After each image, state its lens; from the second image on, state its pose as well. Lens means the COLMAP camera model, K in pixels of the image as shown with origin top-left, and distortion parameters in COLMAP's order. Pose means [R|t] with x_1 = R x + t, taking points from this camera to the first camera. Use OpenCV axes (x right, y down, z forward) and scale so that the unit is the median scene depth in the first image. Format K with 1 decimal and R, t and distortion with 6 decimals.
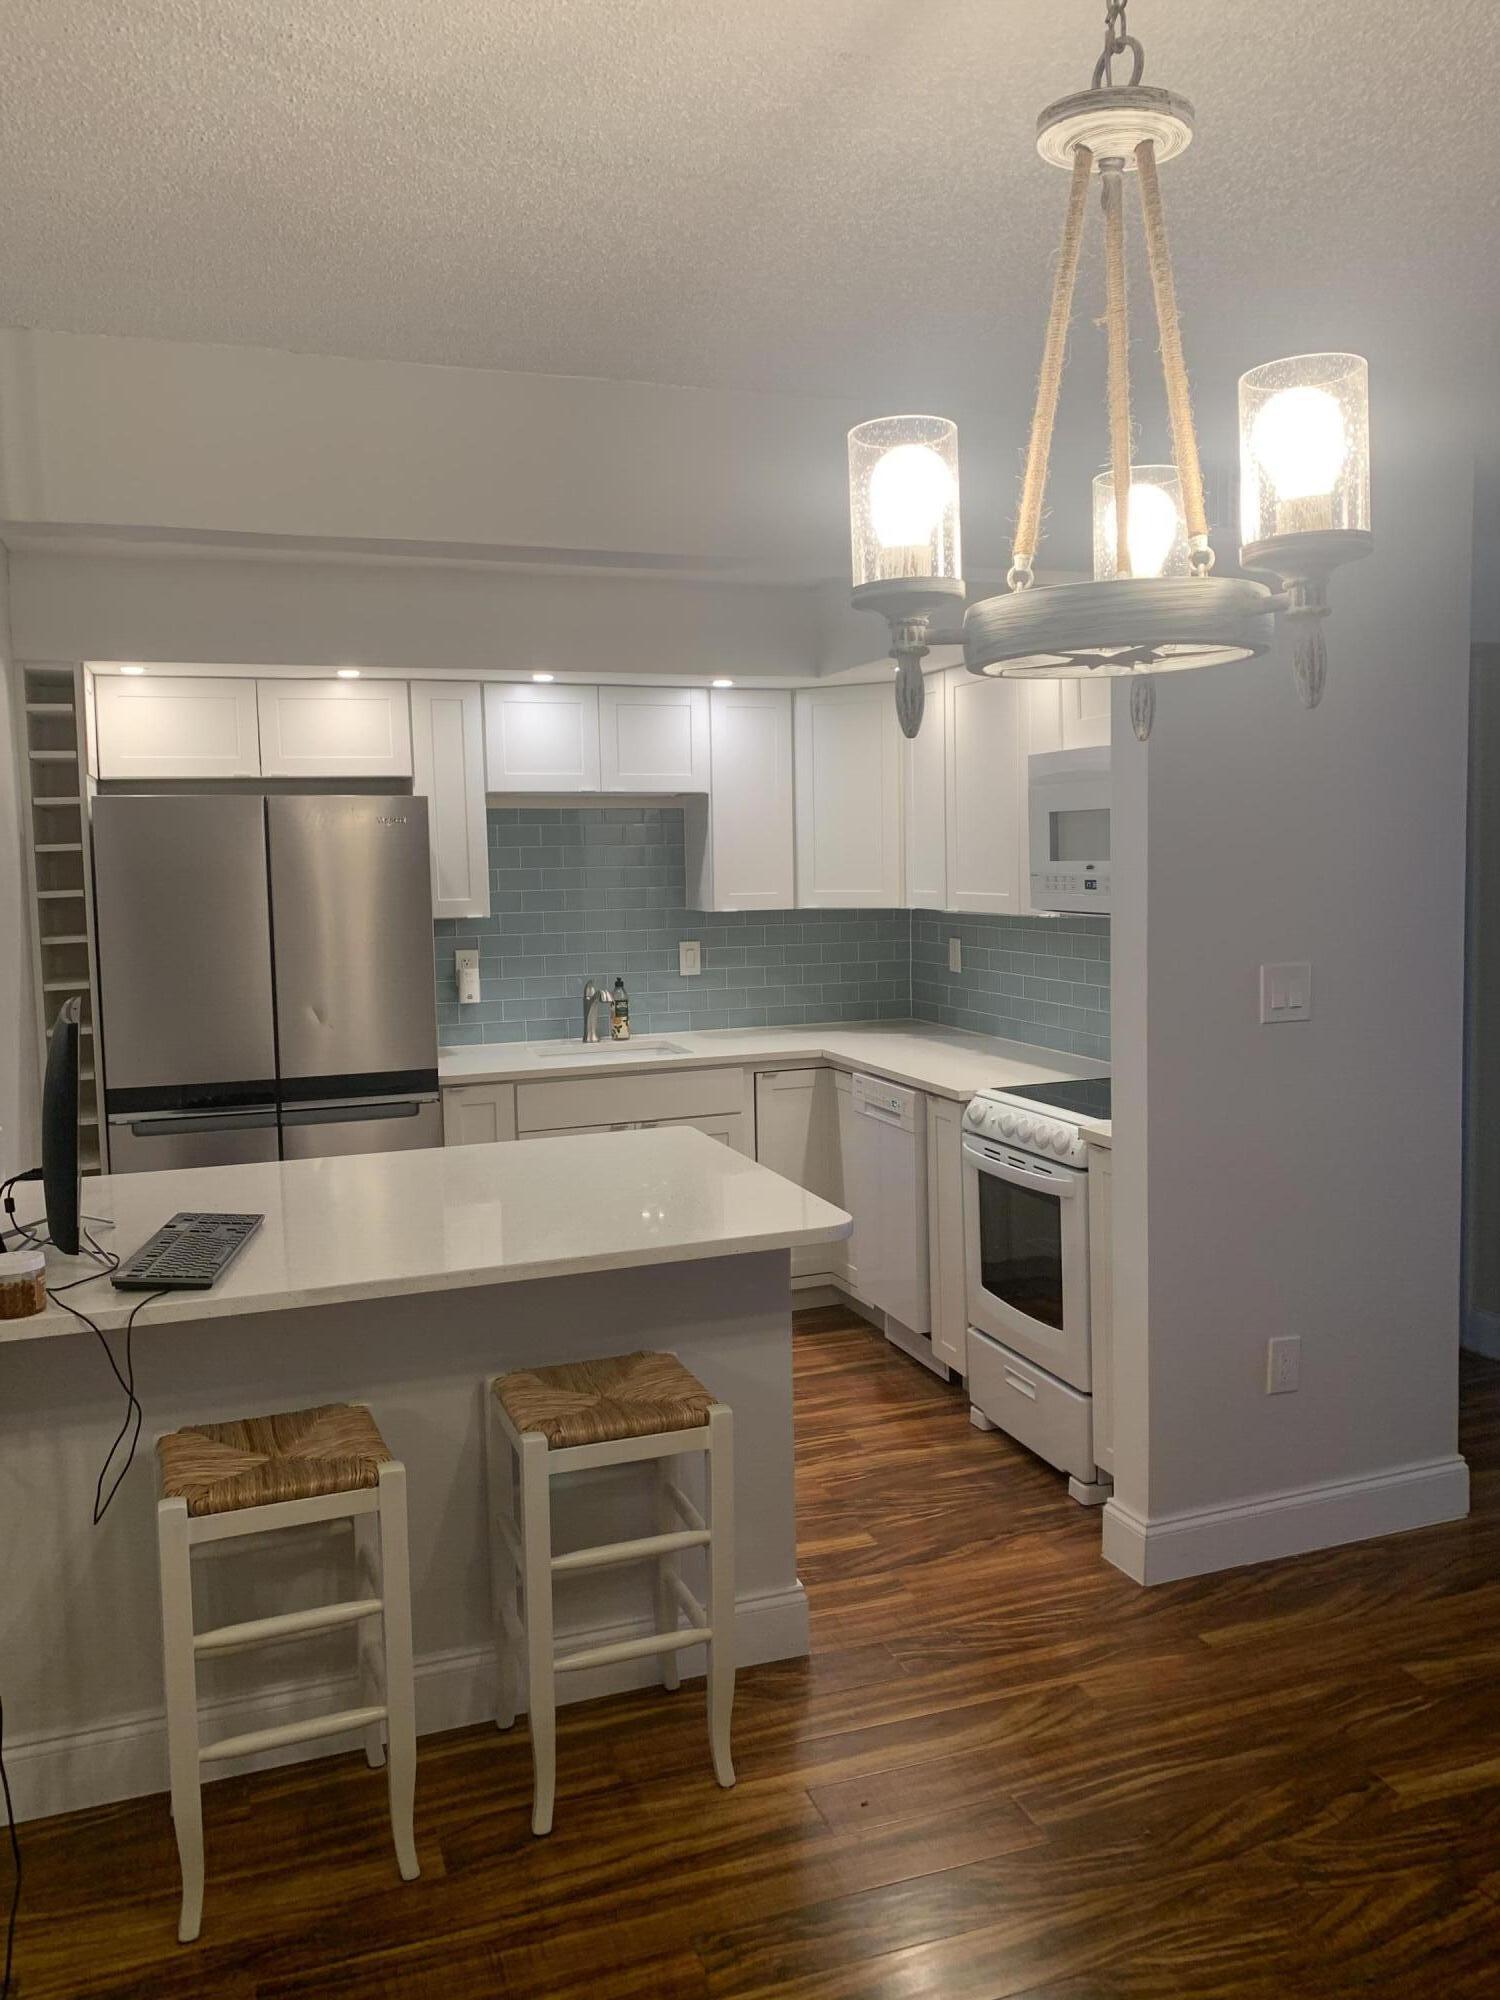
lens RADIAL K [[1524.1, 0, 750.0], [0, 1524.1, 1000.0], [0, 0, 1]] dist [0.000229, -0.011856]
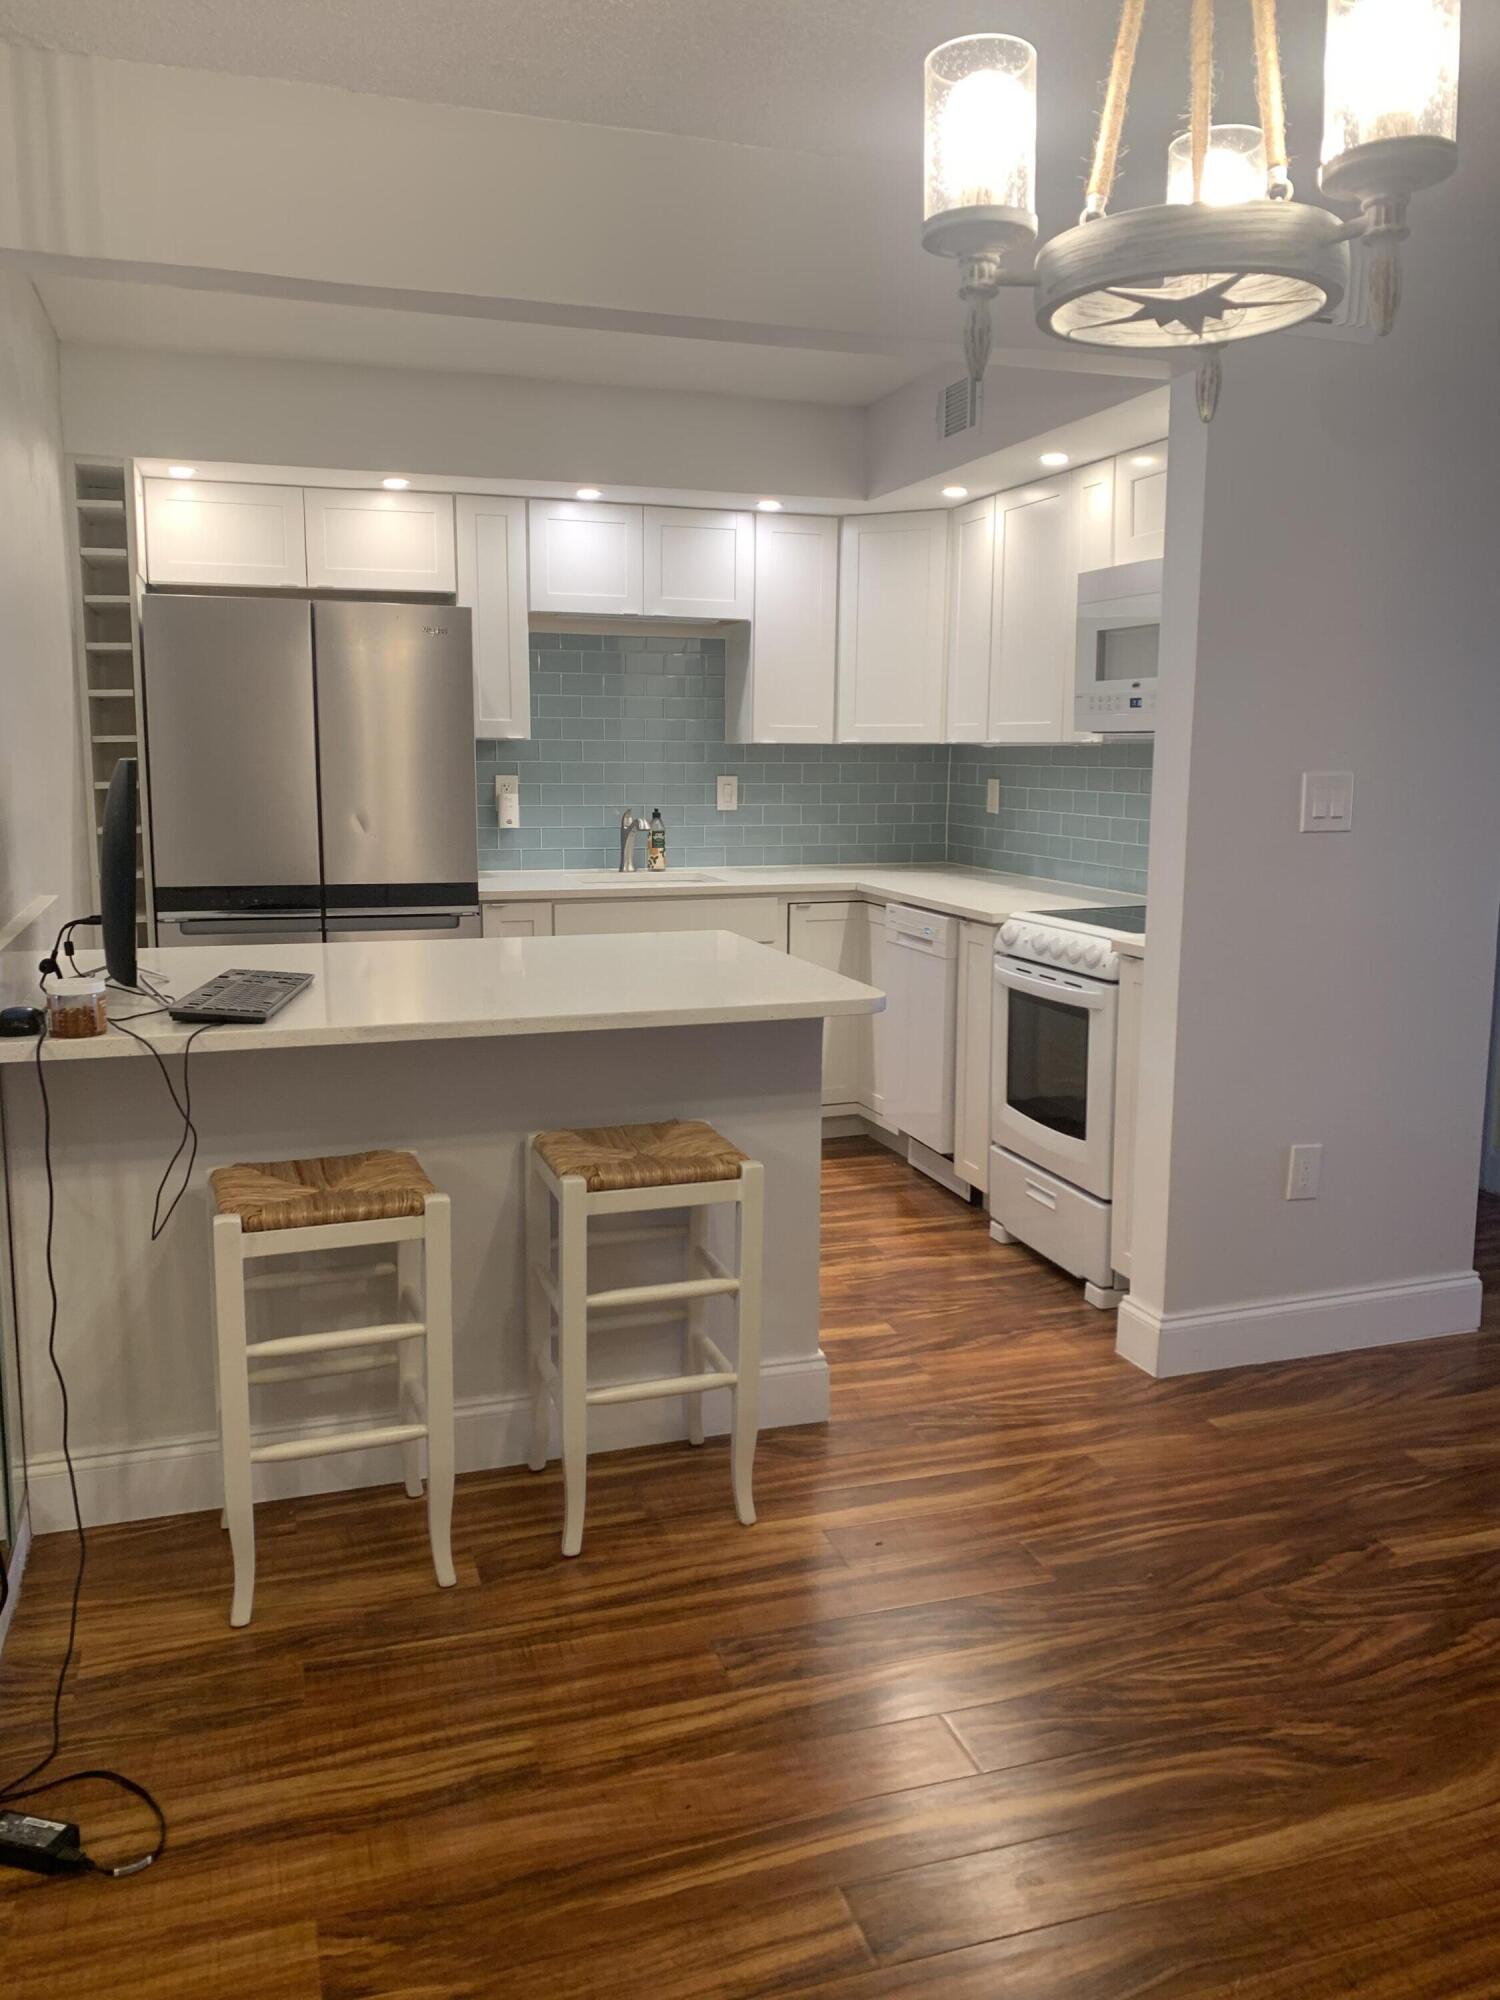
lens RADIAL K [[1516.9, 0, 734.8], [0, 1516.9, 1010.8], [0, 0, 1]] dist [0.003143, -0.008868]
pose [[0.999160, 0.031053, -0.026731, -0.006565], [-0.028996, 0.996823, 0.074188, 0.082735], [0.028950, -0.073350, 0.996886, -0.014359]]
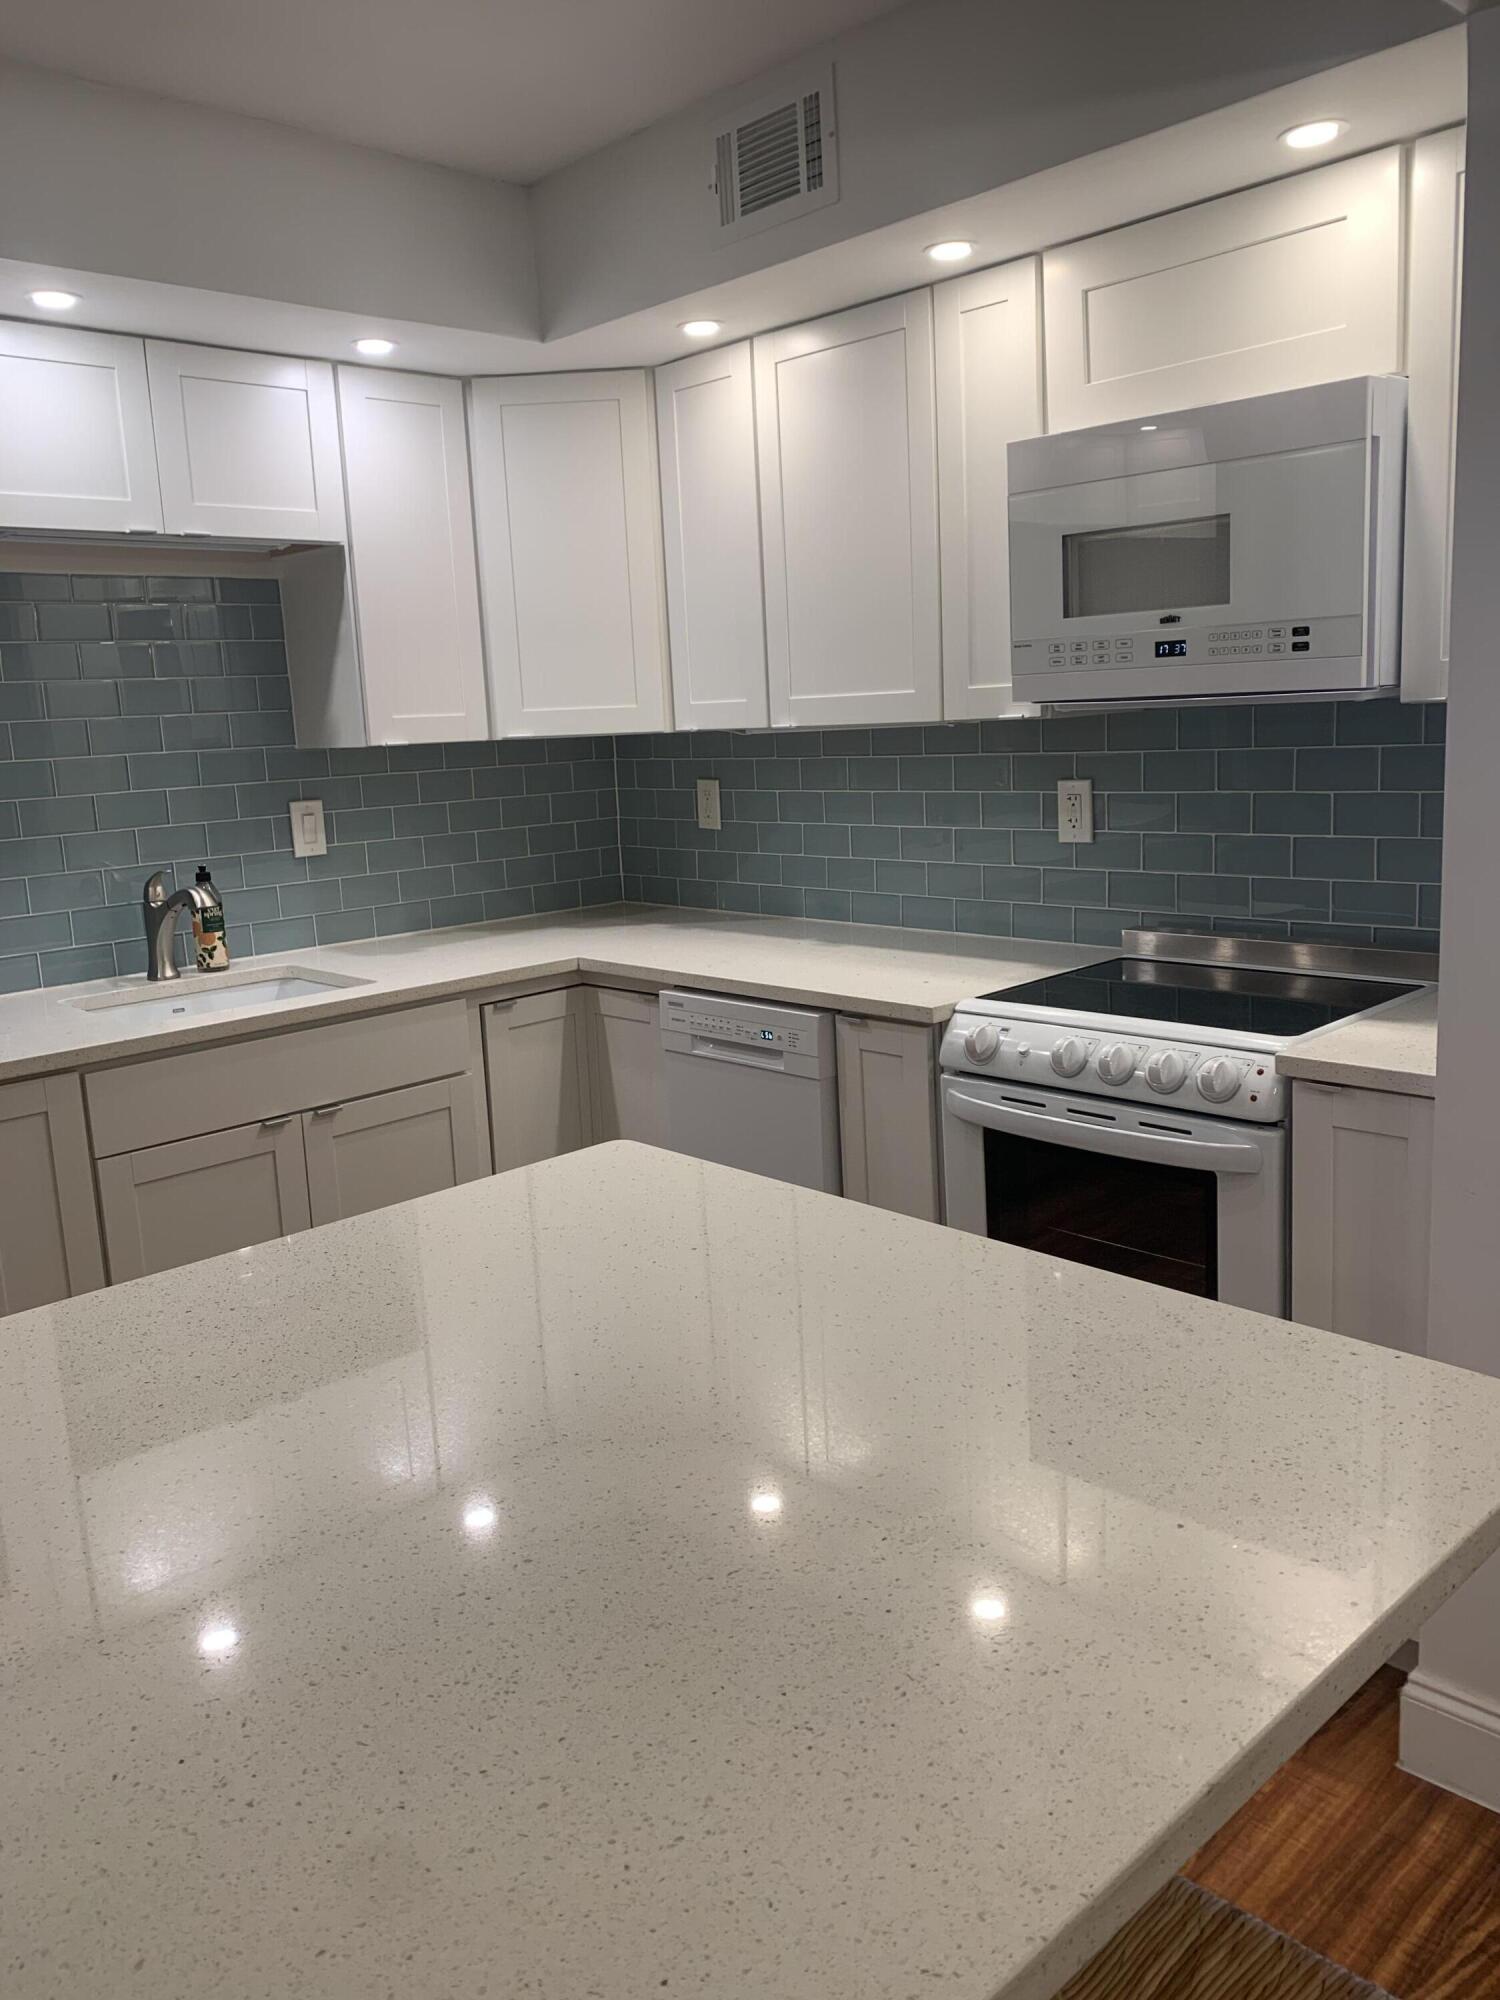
lens RADIAL K [[1475.3, 0, 755.5], [0, 1475.3, 994.9], [0, 0, 1]] dist [0.000587, 0.000442]
pose [[0.905151, -0.095308, 0.414268, -0.259515], [0.064468, 0.994047, 0.087835, -0.002280], [-0.420173, -0.052797, 0.905907, 0.754111]]
